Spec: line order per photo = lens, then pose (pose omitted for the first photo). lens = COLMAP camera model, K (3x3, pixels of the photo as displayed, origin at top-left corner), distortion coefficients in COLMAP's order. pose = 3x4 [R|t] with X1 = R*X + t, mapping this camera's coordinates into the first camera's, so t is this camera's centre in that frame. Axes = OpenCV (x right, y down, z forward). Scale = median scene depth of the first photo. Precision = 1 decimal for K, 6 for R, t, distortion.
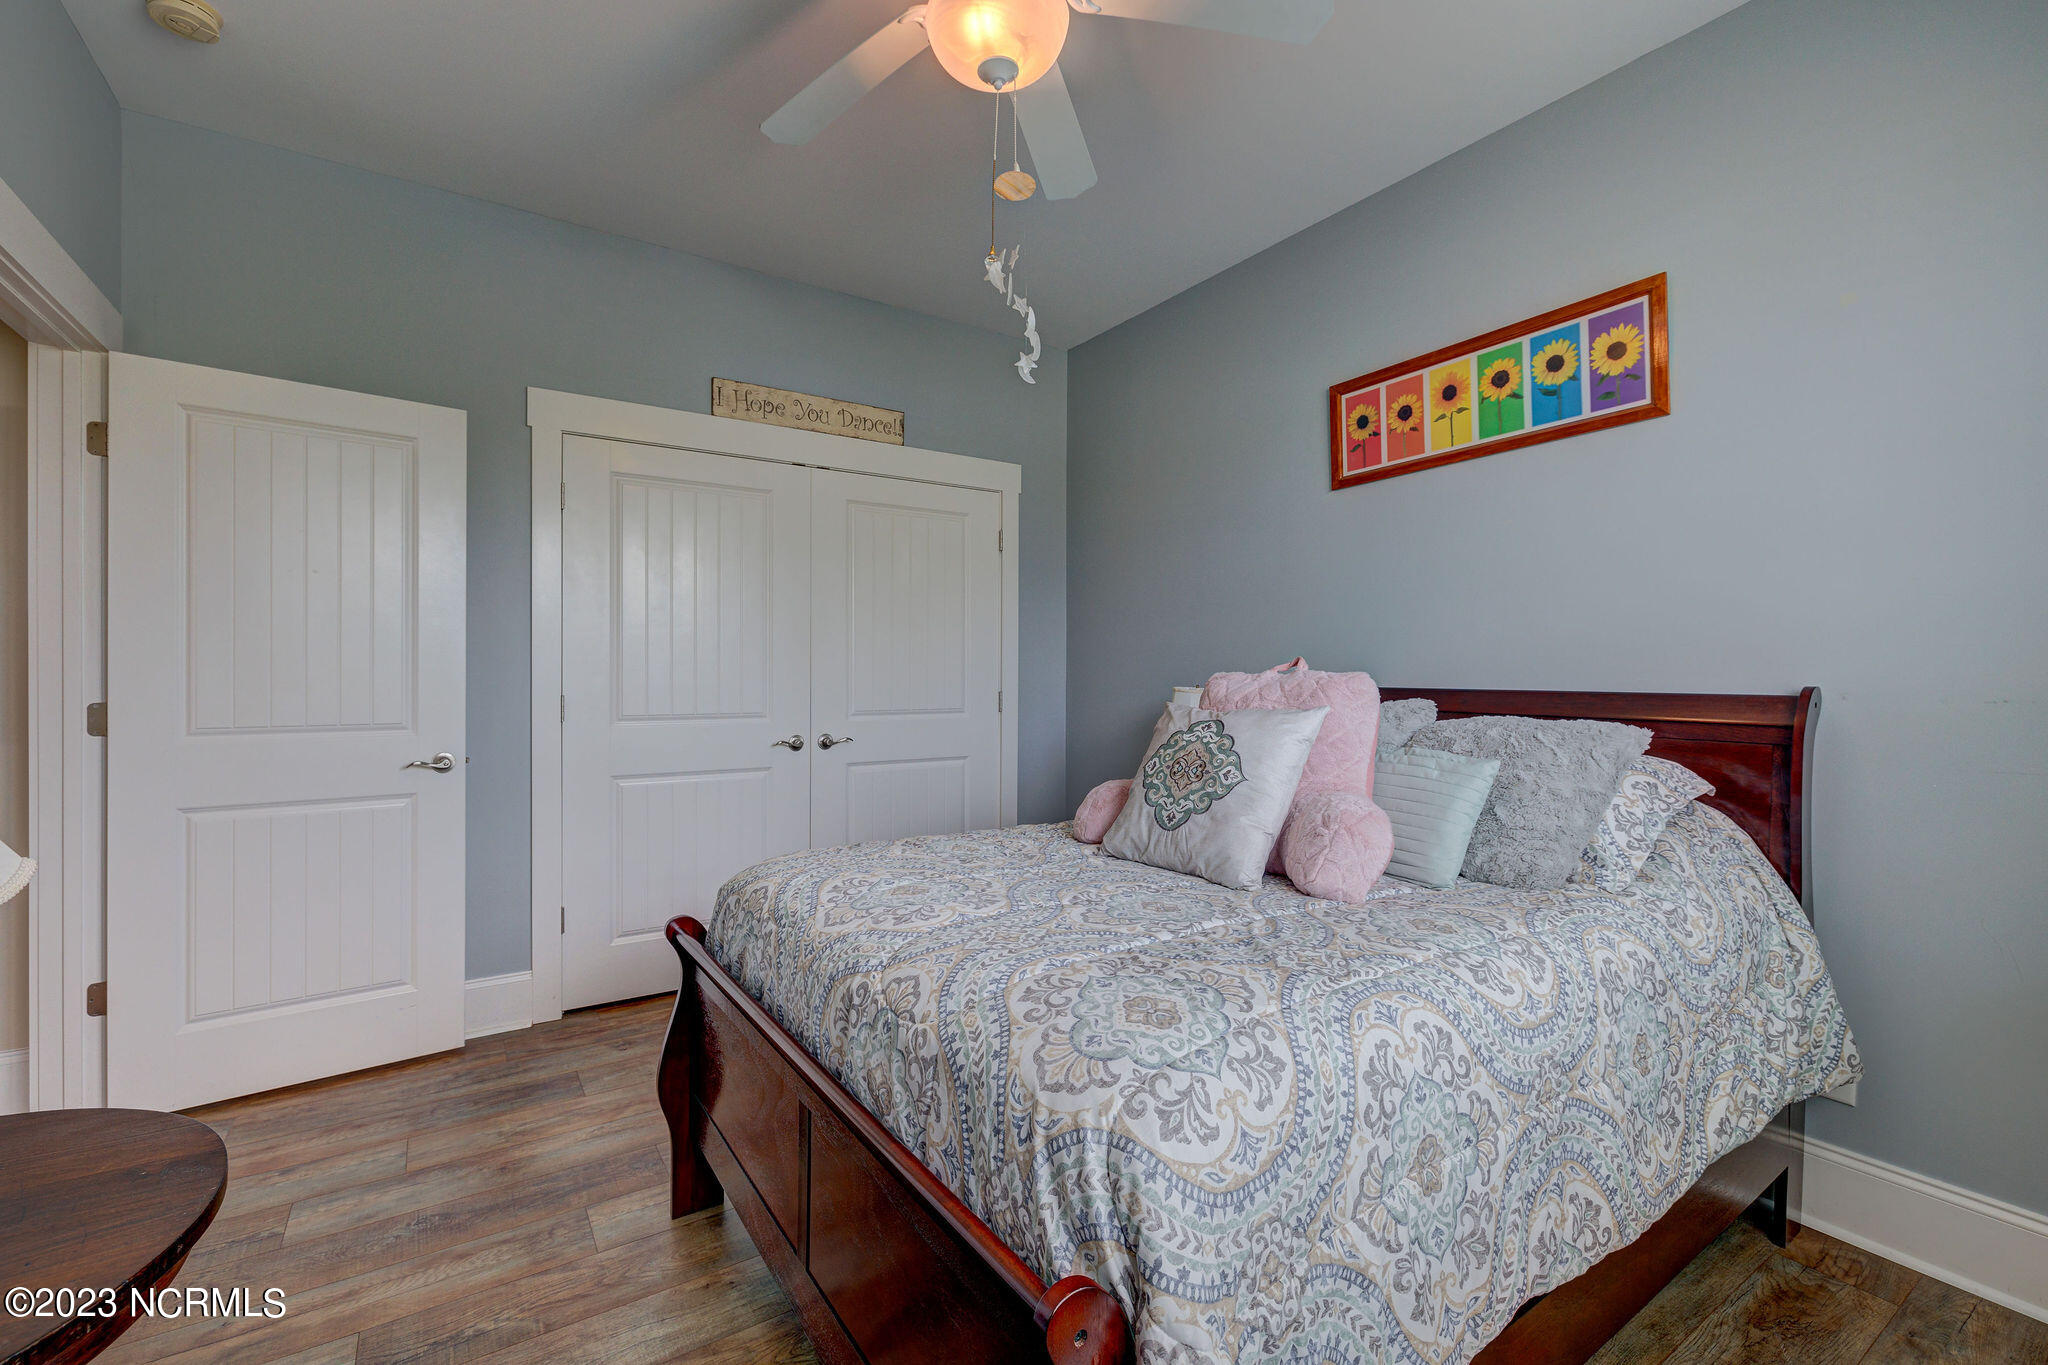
lens RADIAL K [[862.5, 0, 1016.0], [0, 862.5, 684.8], [0, 0, 1]] dist [0.001499, 0.000104]
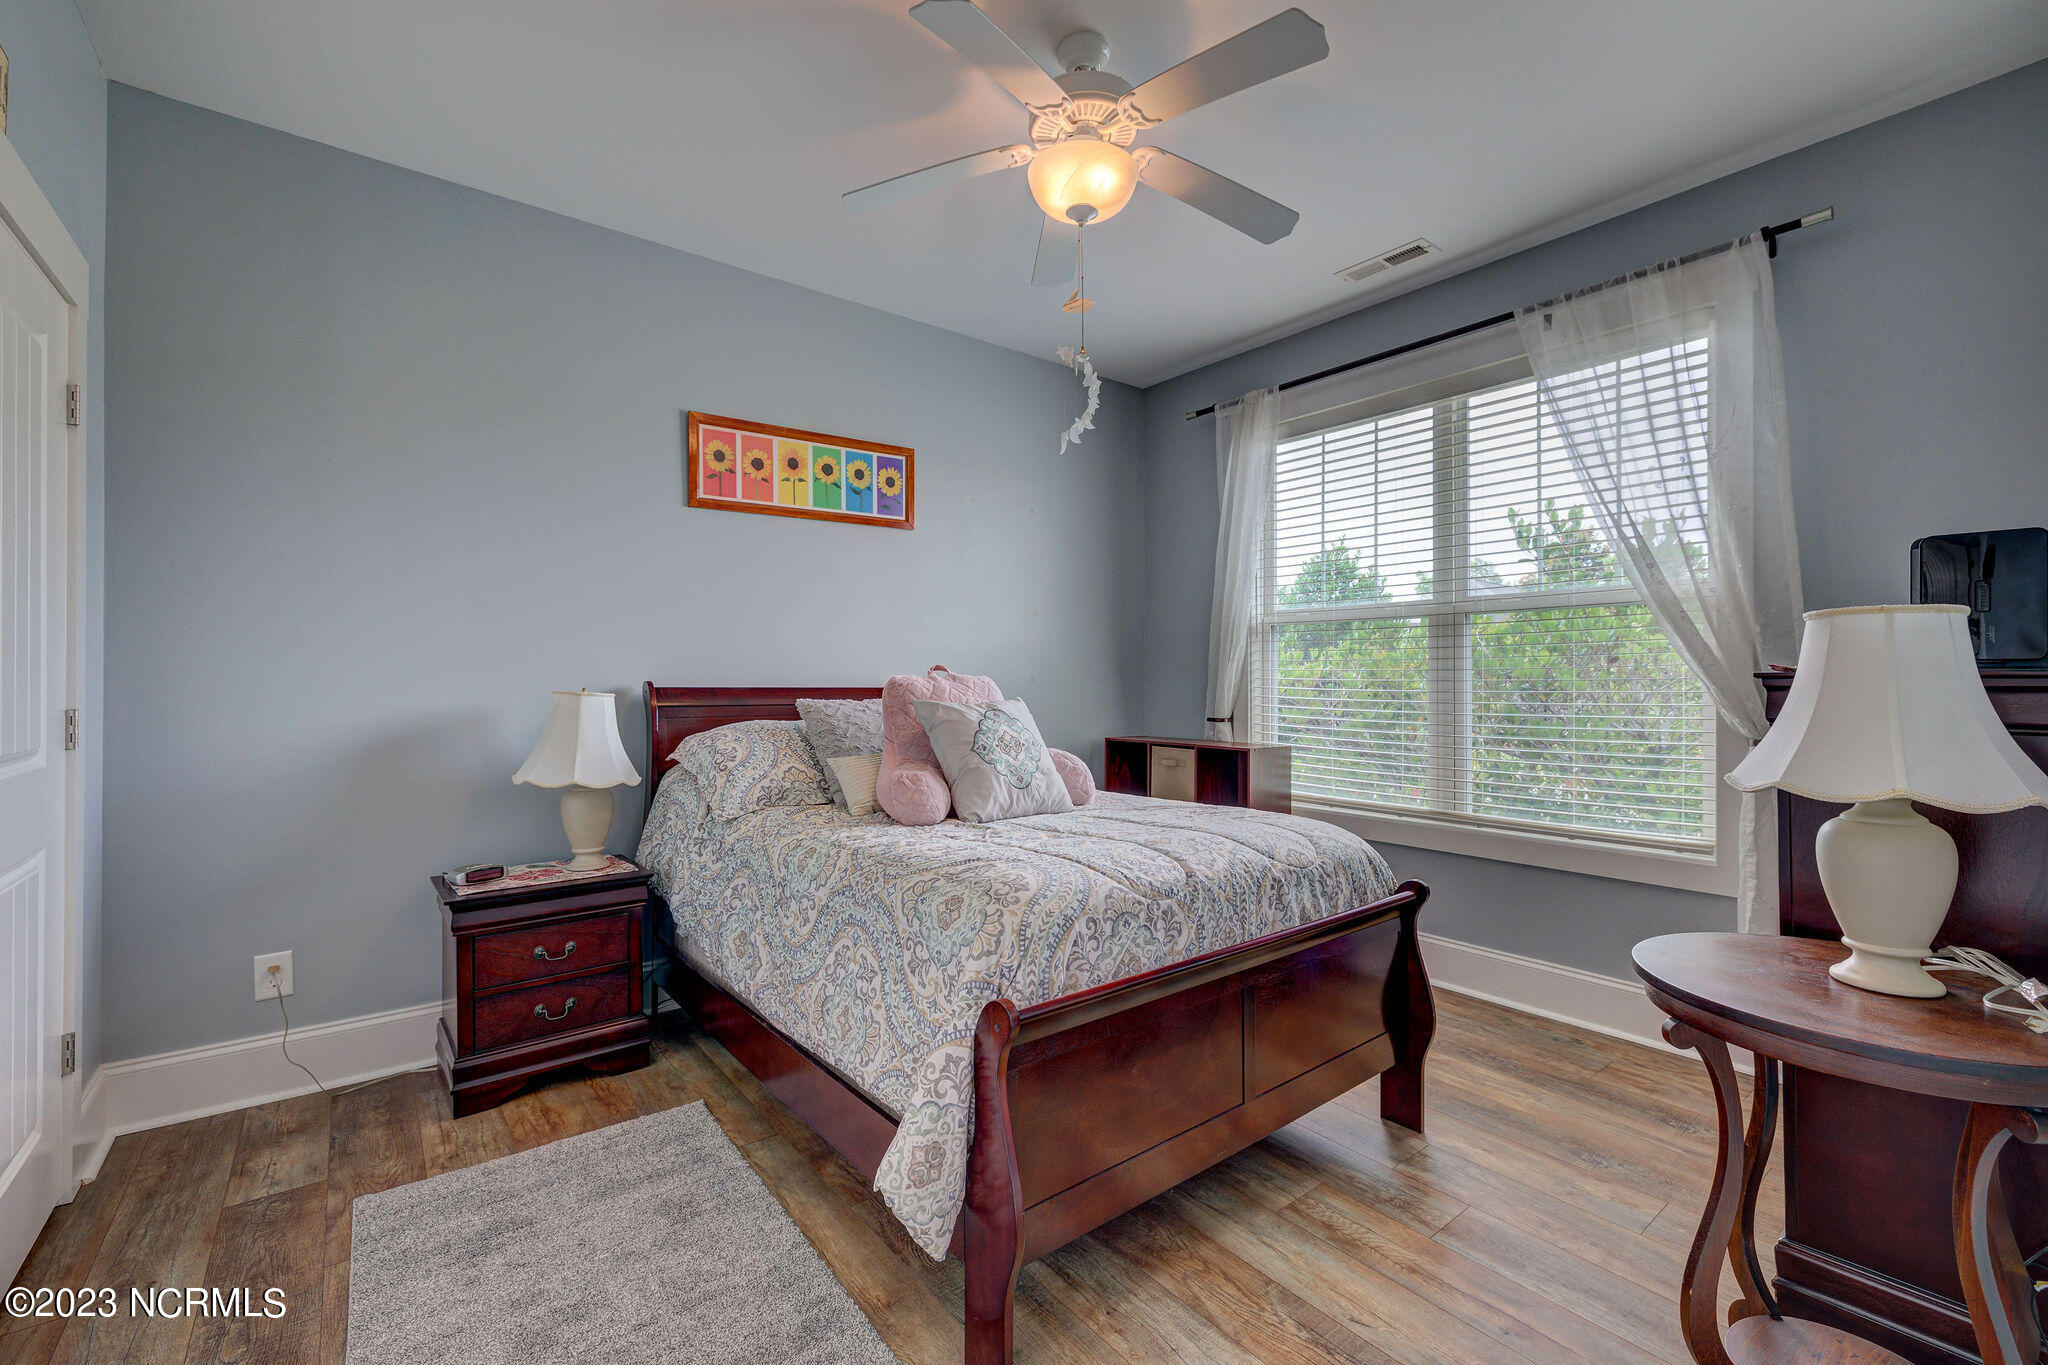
lens RADIAL K [[862.5, 0, 1012.1], [0, 862.5, 675.0], [0, 0, 1]] dist [0.001499, 0.000104]
pose [[-0.068204, 0.009173, 0.997629, -0.834945], [0.016669, 0.999829, -0.008054, 0.001030], [-0.997532, 0.016081, -0.068346, 0.762541]]
